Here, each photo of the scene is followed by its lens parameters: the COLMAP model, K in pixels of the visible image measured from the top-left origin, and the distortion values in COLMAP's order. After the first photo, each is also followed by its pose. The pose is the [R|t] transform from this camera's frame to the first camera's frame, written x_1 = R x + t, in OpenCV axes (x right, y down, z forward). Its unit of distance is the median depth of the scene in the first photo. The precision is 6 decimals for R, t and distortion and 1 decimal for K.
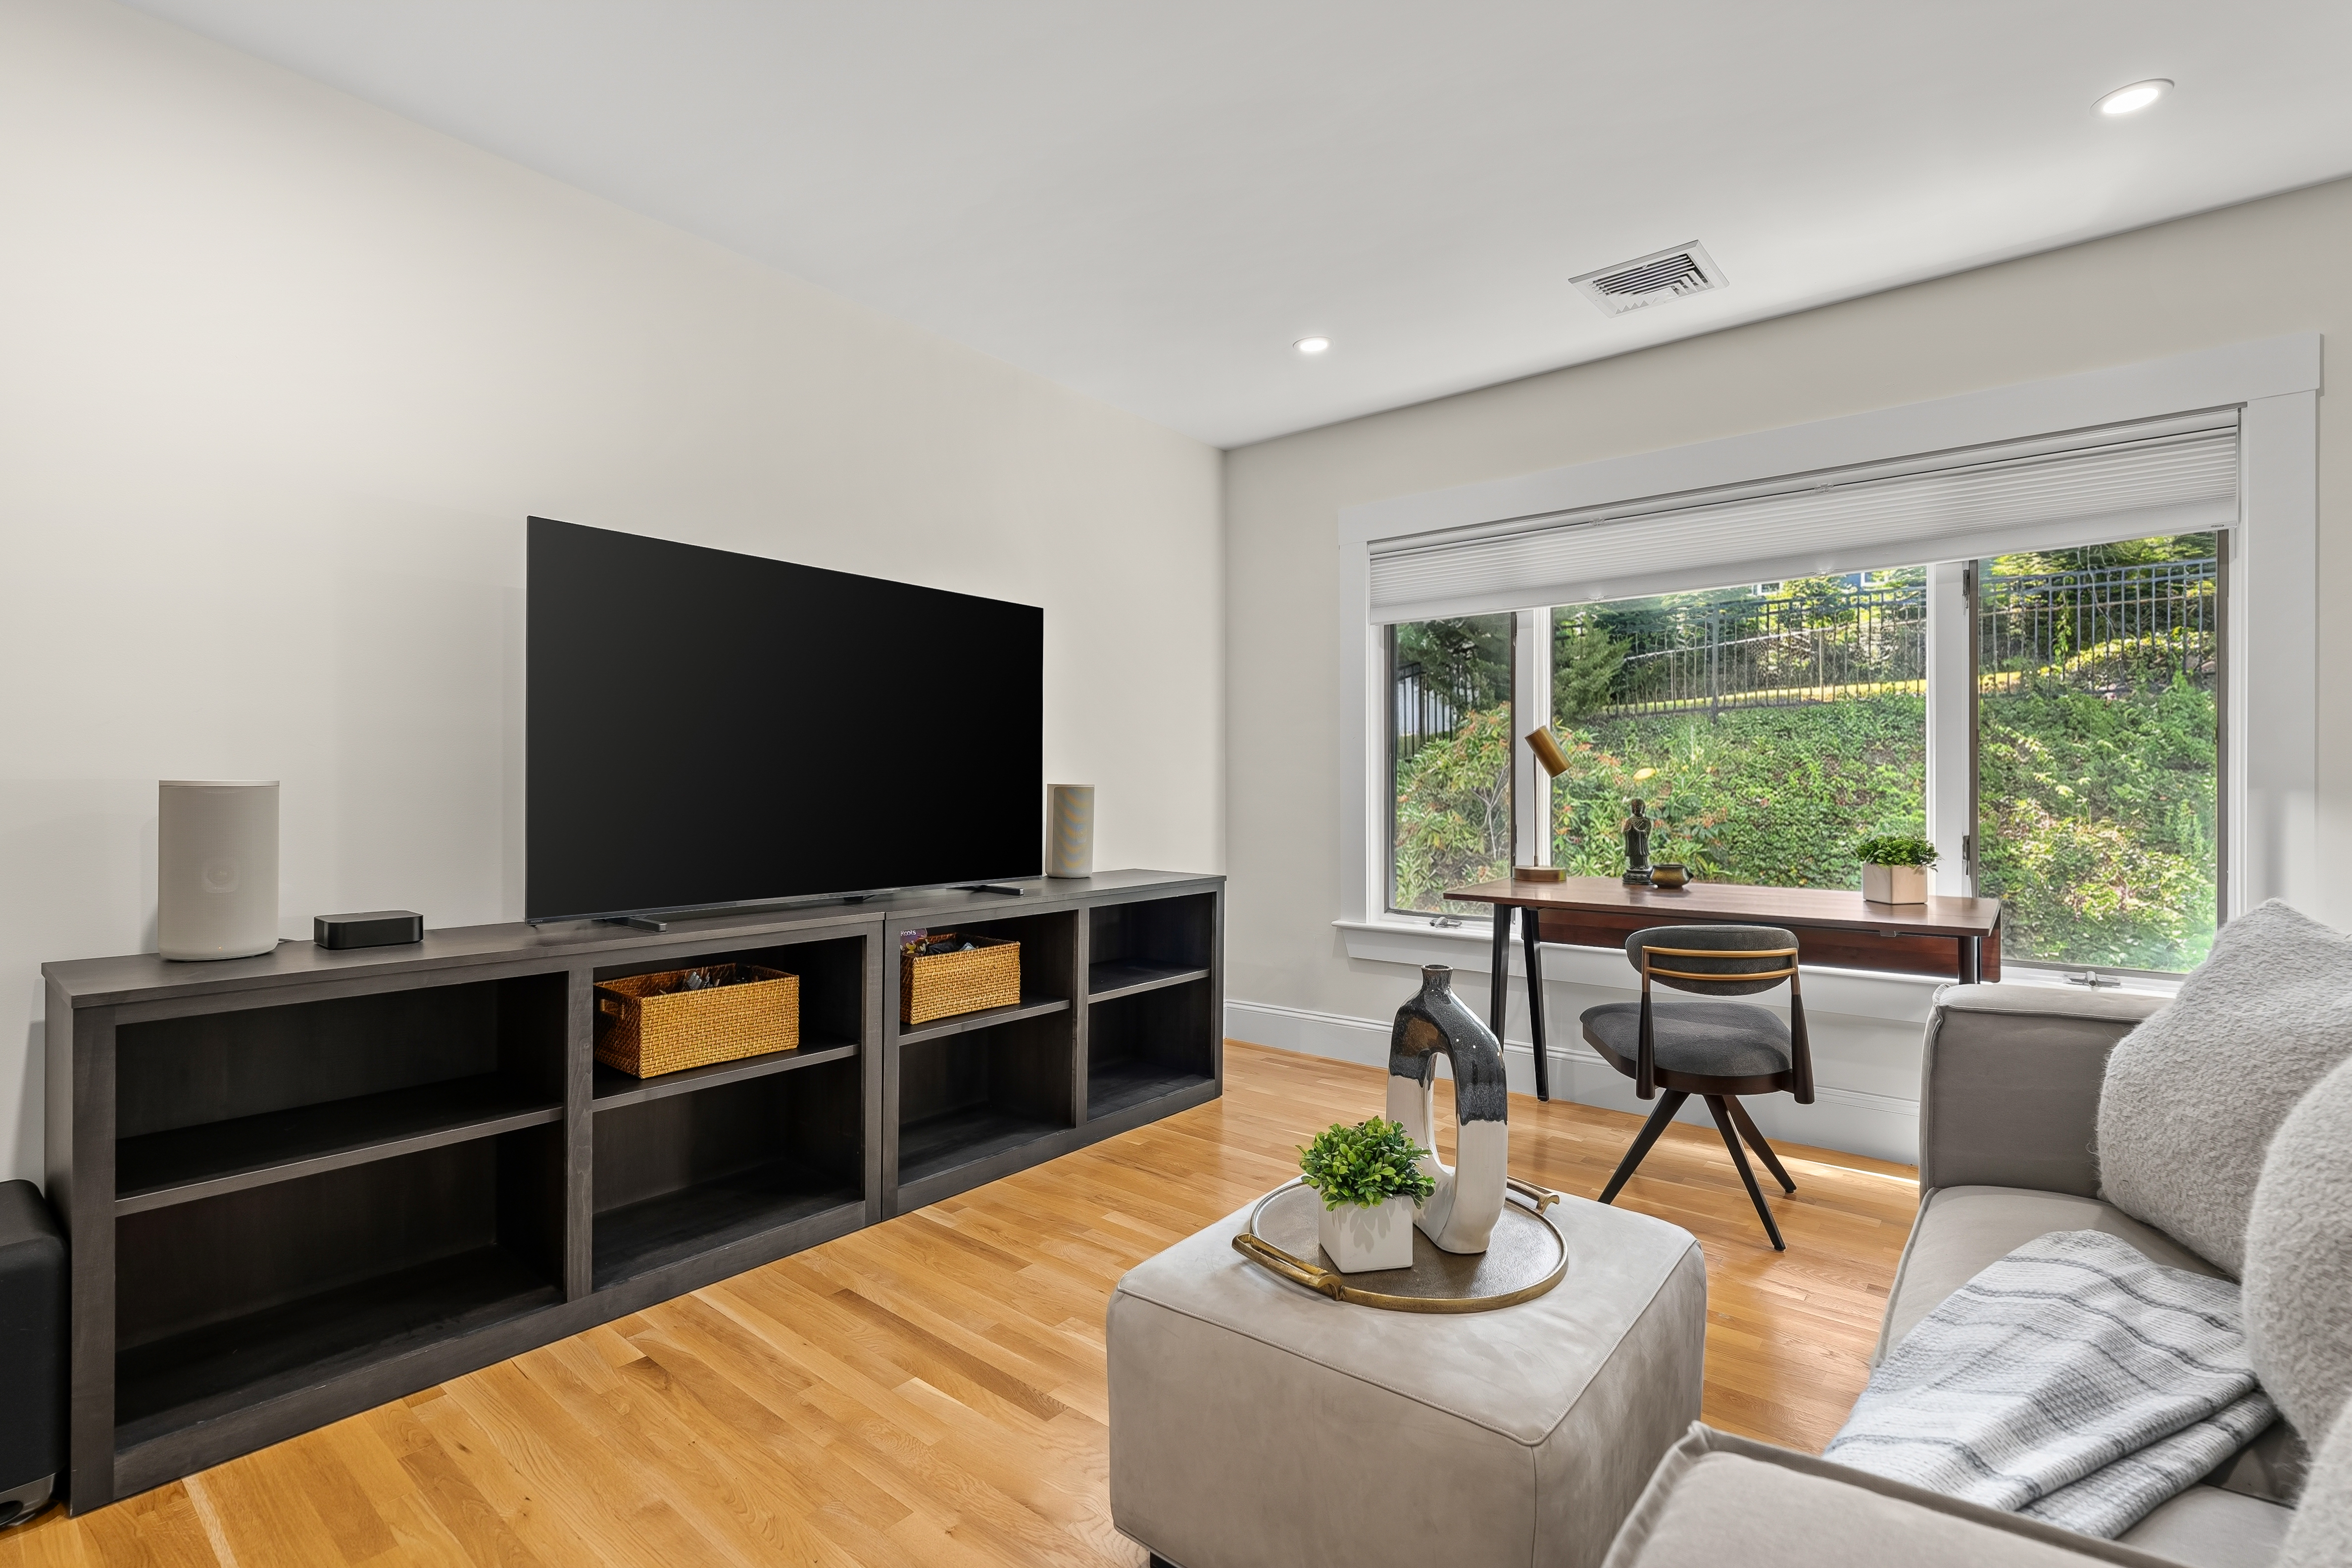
lens RADIAL K [[1079.2, 0, 1172.0], [0, 1079.2, 780.4], [0, 0, 1]] dist [-0.002960, 0.001241]
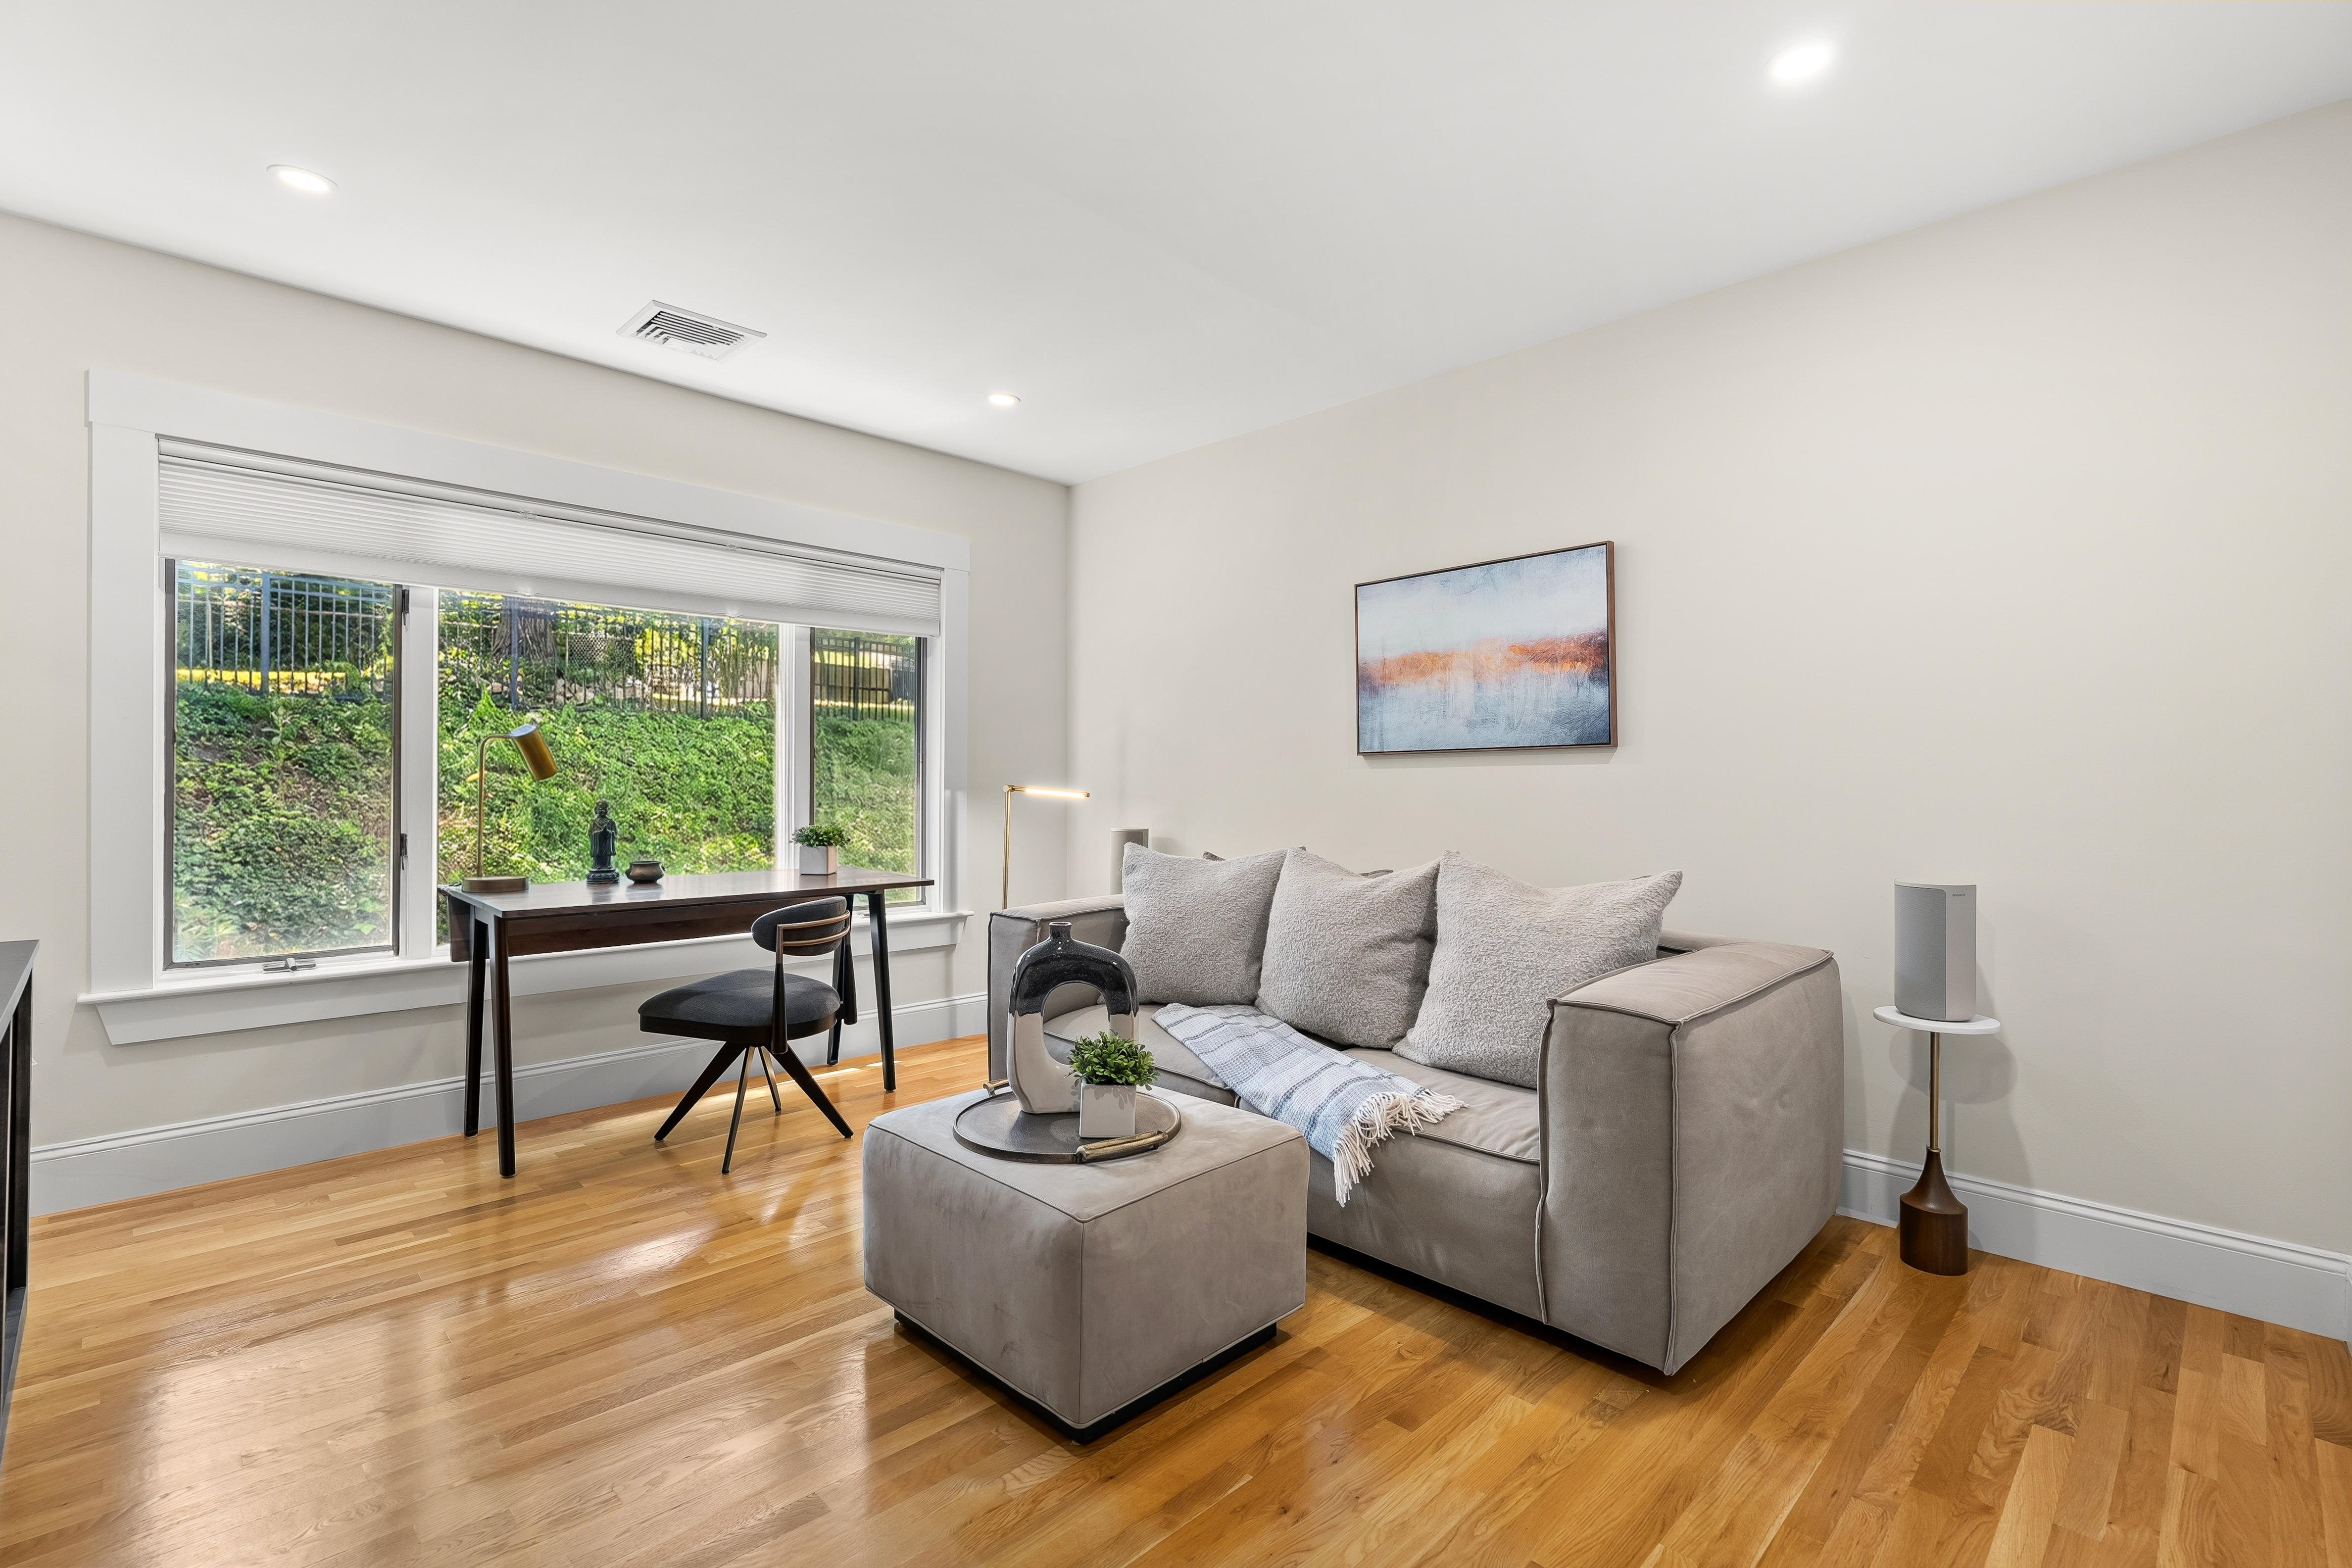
lens RADIAL K [[1079.2, 0, 1131.4], [0, 1079.2, 788.9], [0, 0, 1]] dist [-0.002960, 0.001241]
pose [[0.111321, -0.005589, 0.993769, -0.525587], [-0.007475, 0.999951, 0.006461, -0.004916], [-0.993756, -0.008148, 0.111273, 0.366097]]
